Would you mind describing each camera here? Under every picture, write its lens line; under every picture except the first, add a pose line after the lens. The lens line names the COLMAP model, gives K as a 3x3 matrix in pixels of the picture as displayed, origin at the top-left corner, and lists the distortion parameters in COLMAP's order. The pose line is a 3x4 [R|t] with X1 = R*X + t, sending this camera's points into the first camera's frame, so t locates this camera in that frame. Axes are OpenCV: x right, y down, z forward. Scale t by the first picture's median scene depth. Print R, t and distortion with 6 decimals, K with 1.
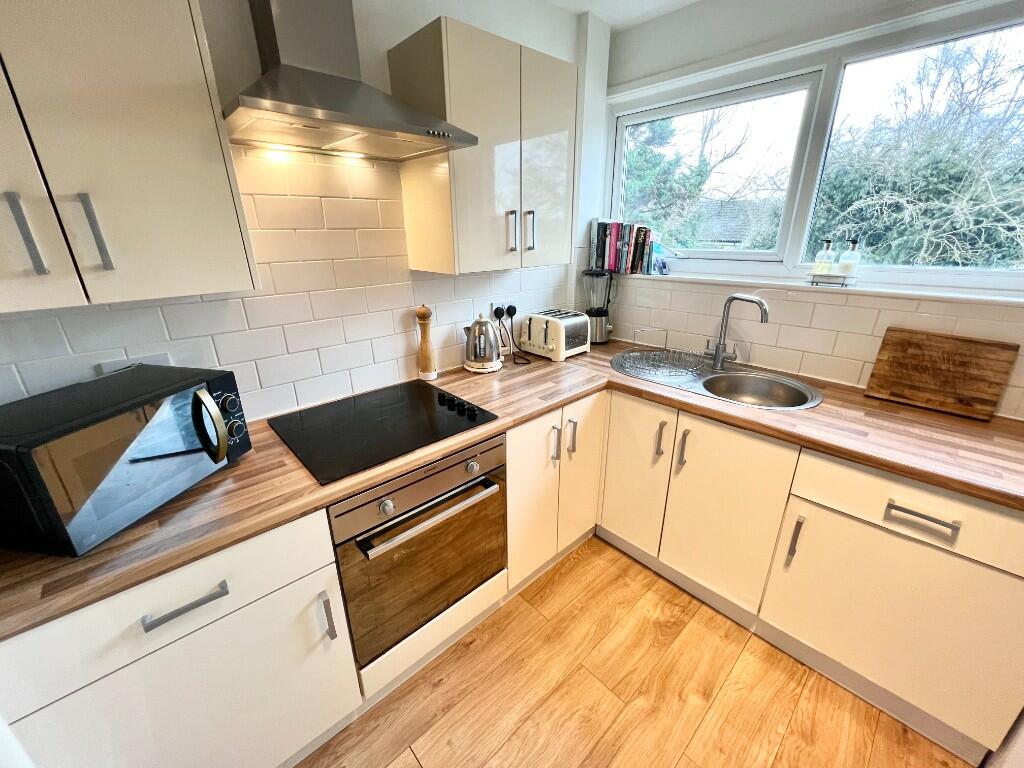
lens RADIAL K [[410.2, 0, 511.0], [0, 410.2, 385.0], [0, 0, 1]] dist [-0.005967, 0.000666]
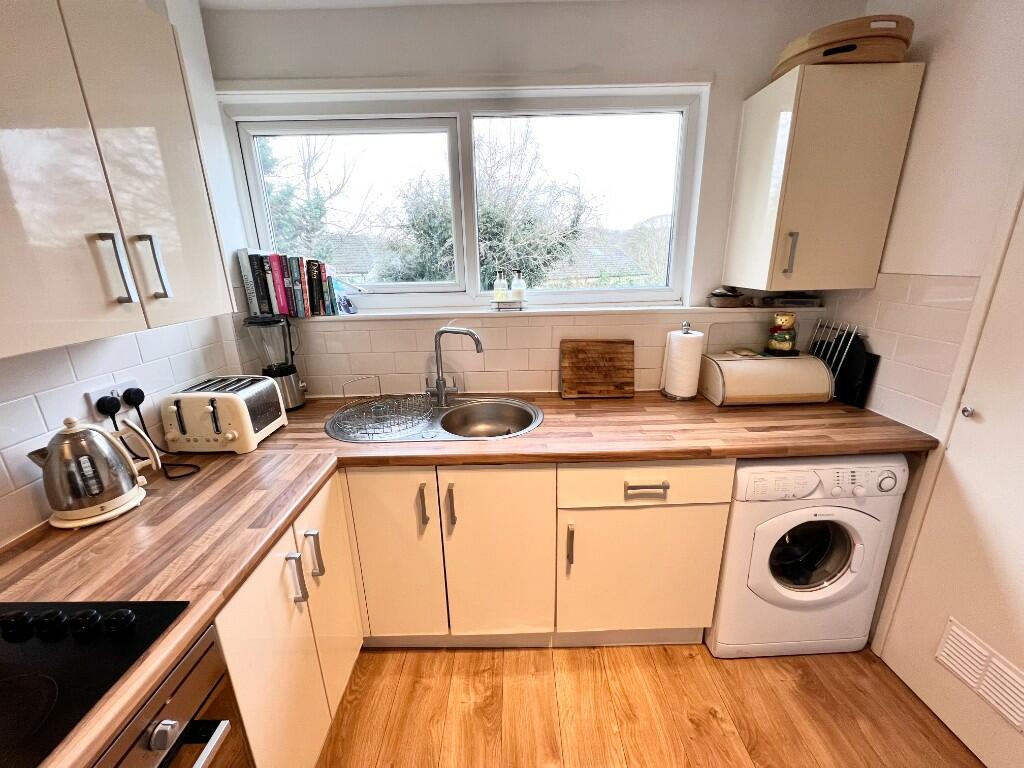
lens RADIAL K [[410.2, 0, 513.3], [0, 410.2, 383.1], [0, 0, 1]] dist [-0.005967, 0.000666]
pose [[0.676544, -0.214588, 0.704443, -0.047584], [0.266519, 0.963103, 0.037417, -0.087661], [-0.686481, 0.162433, 0.708773, 0.222758]]
